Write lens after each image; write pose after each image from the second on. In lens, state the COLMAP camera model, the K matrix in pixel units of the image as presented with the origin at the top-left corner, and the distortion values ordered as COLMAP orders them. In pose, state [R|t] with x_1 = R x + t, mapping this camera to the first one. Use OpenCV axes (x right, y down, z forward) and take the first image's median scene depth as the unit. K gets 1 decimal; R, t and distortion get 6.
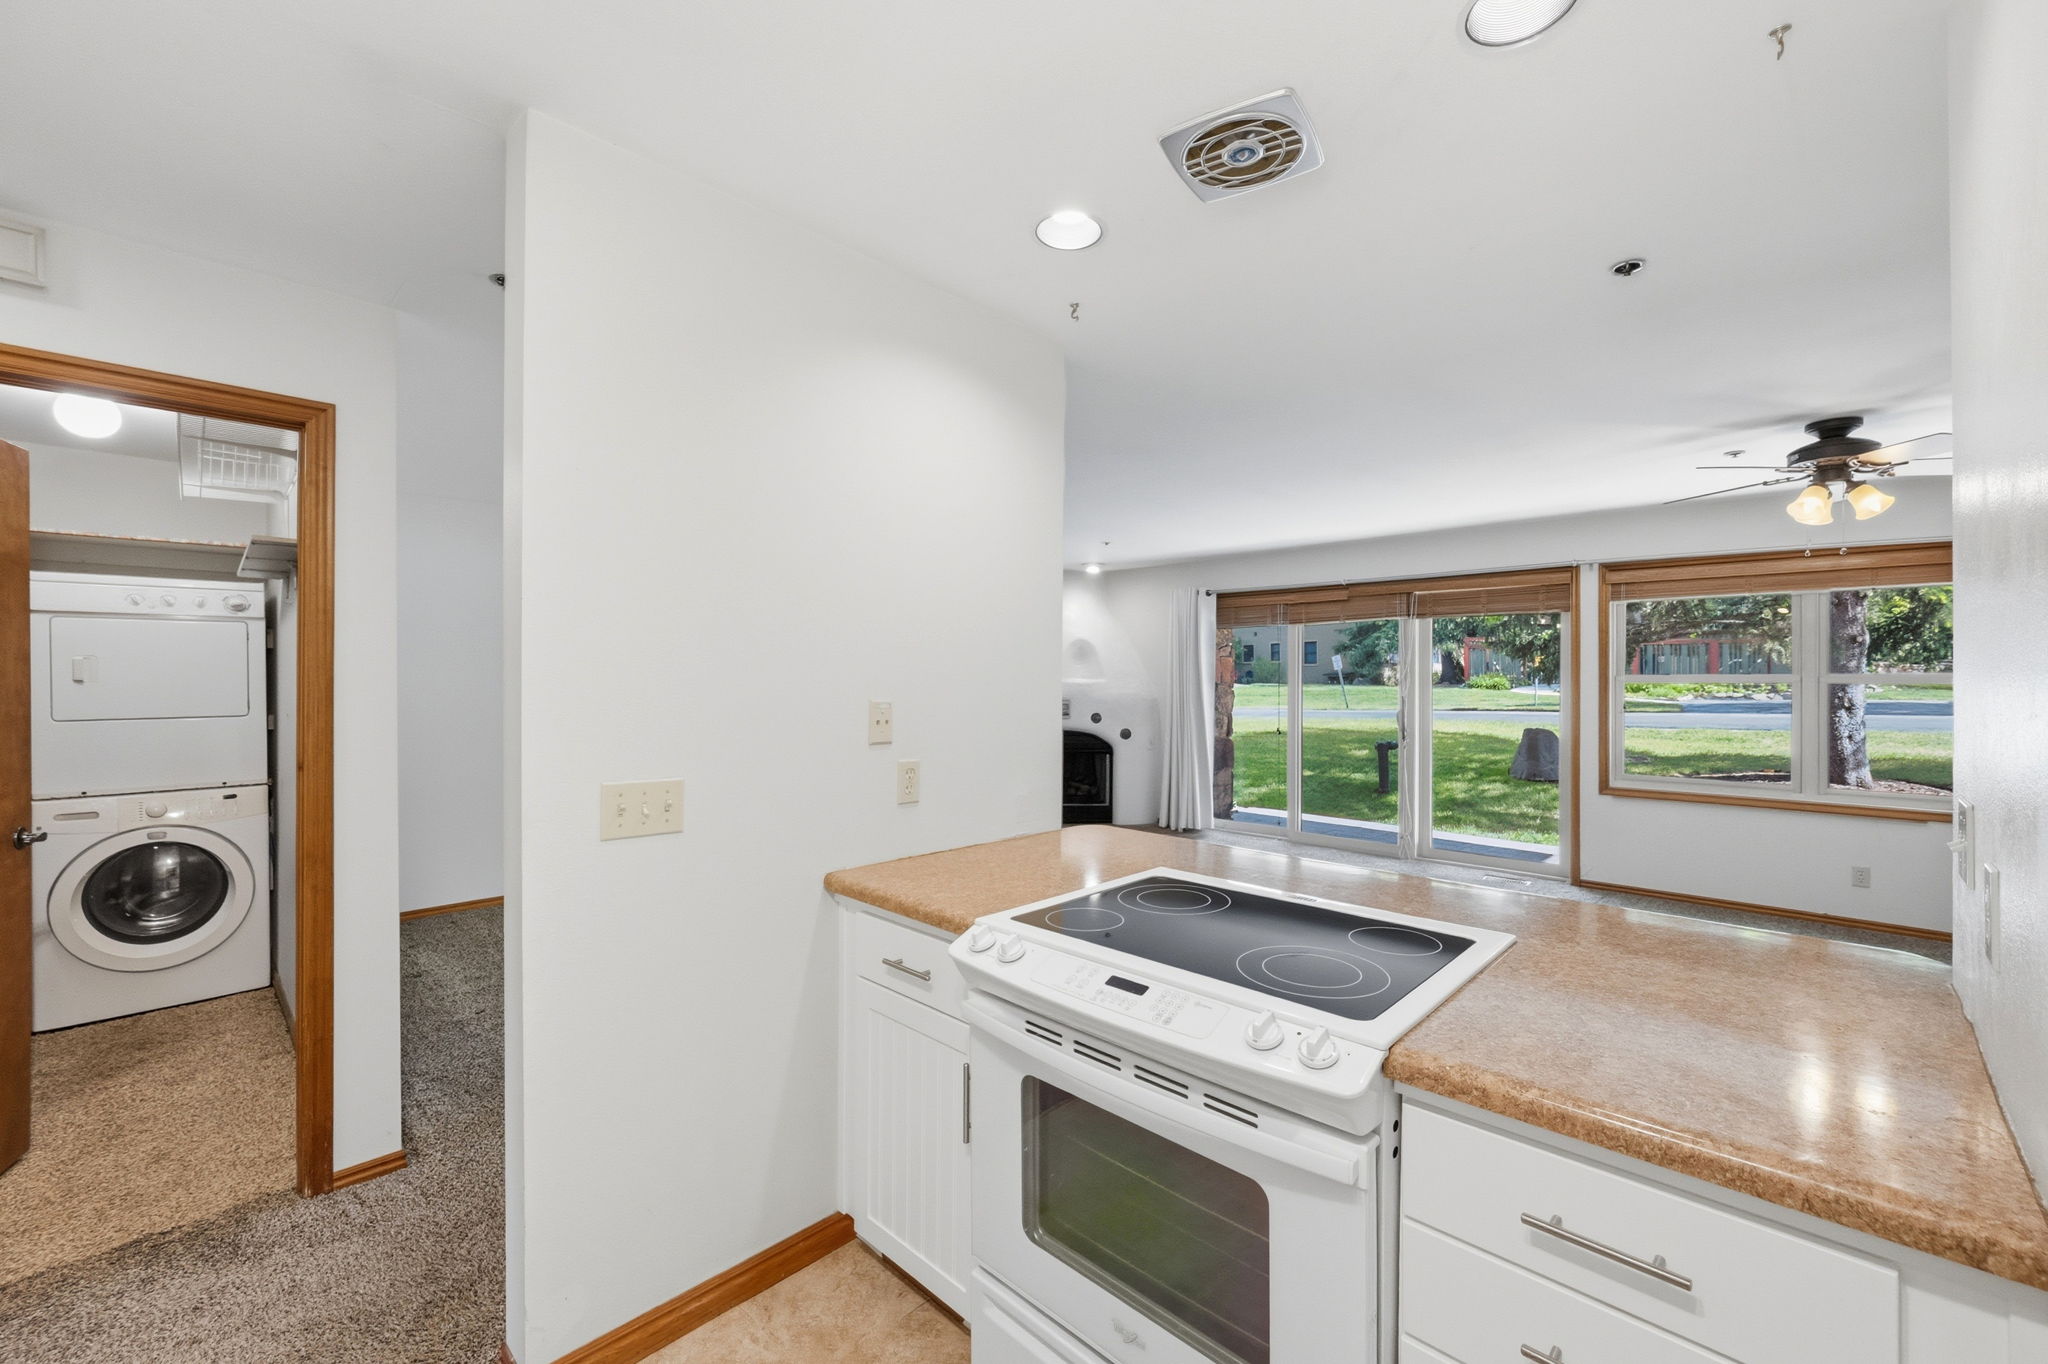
lens RADIAL K [[821.7, 0, 1032.0], [0, 821.7, 672.2], [0, 0, 1]] dist [-0.002082, -0.000184]
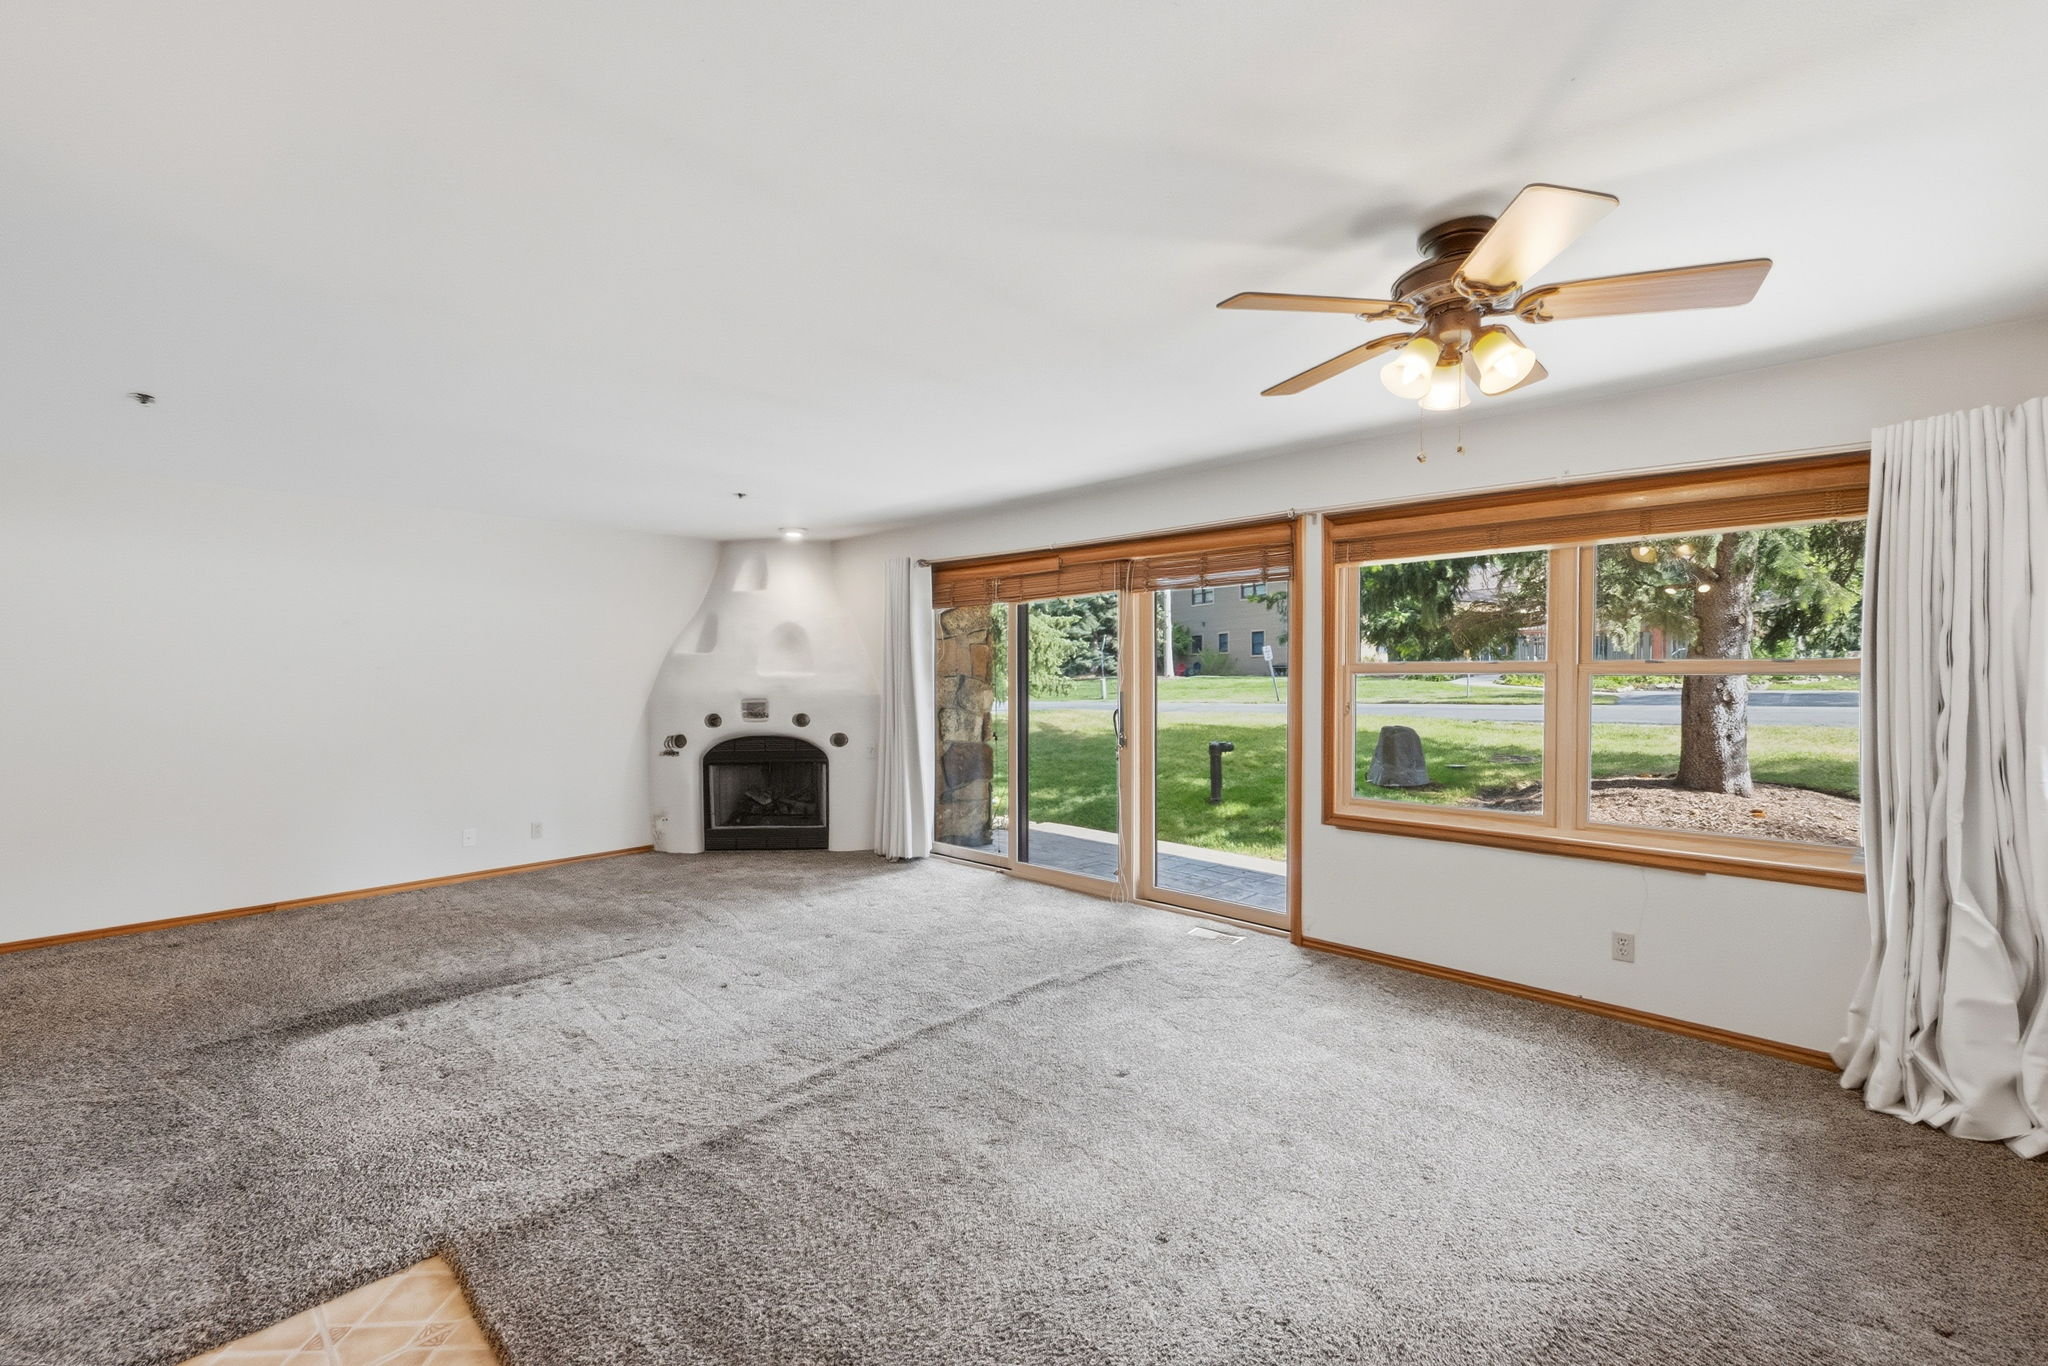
lens RADIAL K [[834.6, 0, 1030.3], [0, 834.6, 683.3], [0, 0, 1]] dist [0.000931, -0.000052]
pose [[0.999695, -0.004157, 0.024325, 0.291419], [0.003620, 0.999750, 0.022086, 0.002325], [-0.024411, -0.021992, 0.999460, 0.178954]]
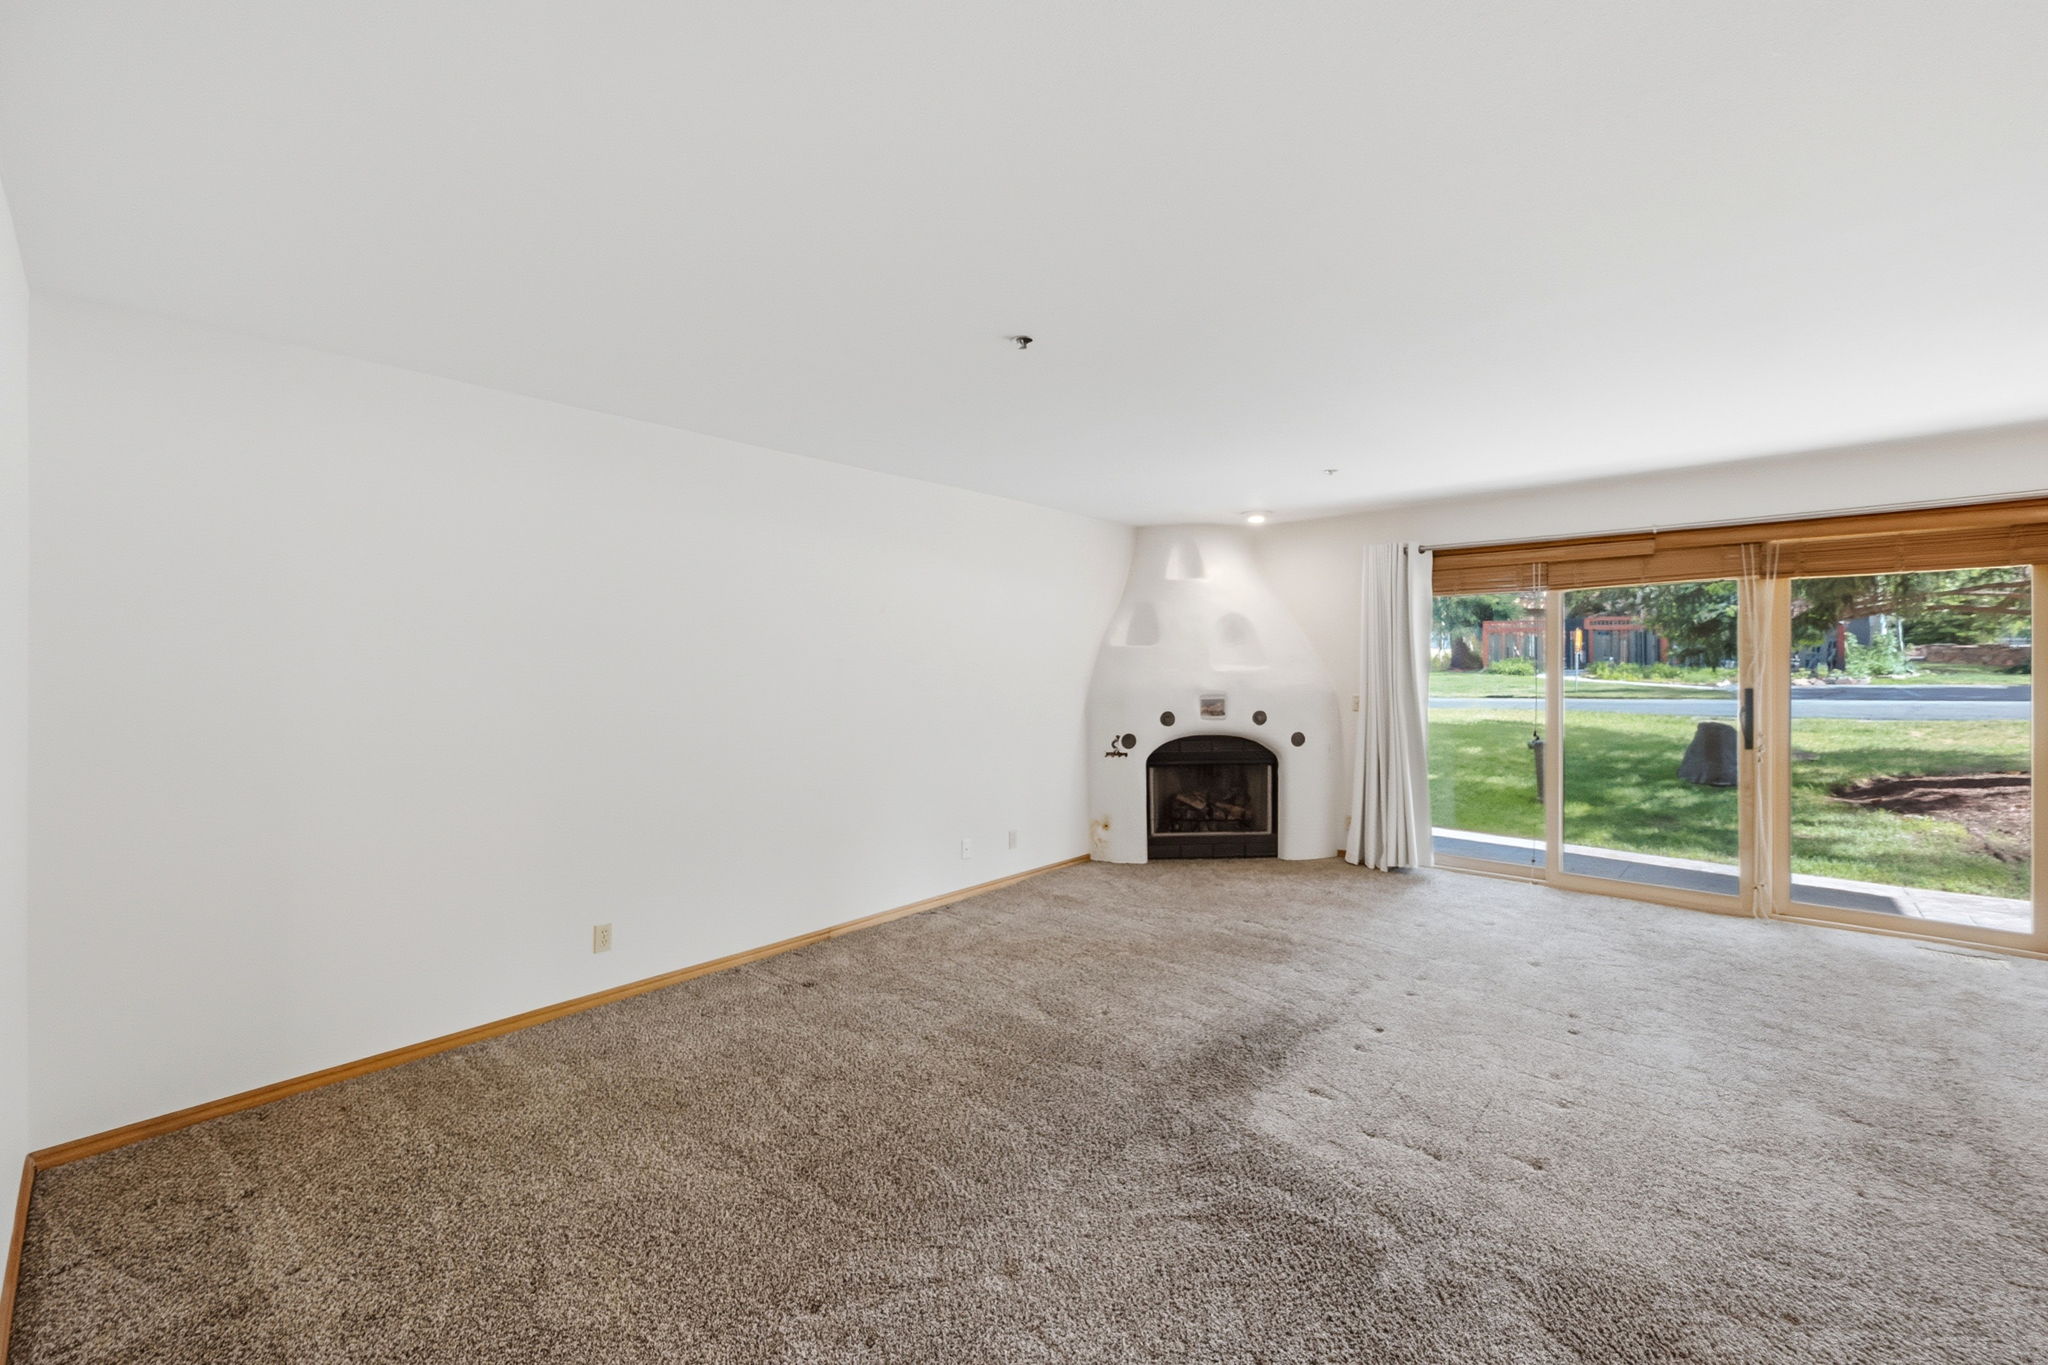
lens RADIAL K [[832.4, 0, 1044.7], [0, 832.4, 663.1], [0, 0, 1]] dist [0.000303, -0.000003]
pose [[0.998416, -0.003580, 0.056154, -0.164167], [0.003335, 0.999985, 0.004452, 0.001596], [-0.056169, -0.004258, 0.998412, 0.260197]]
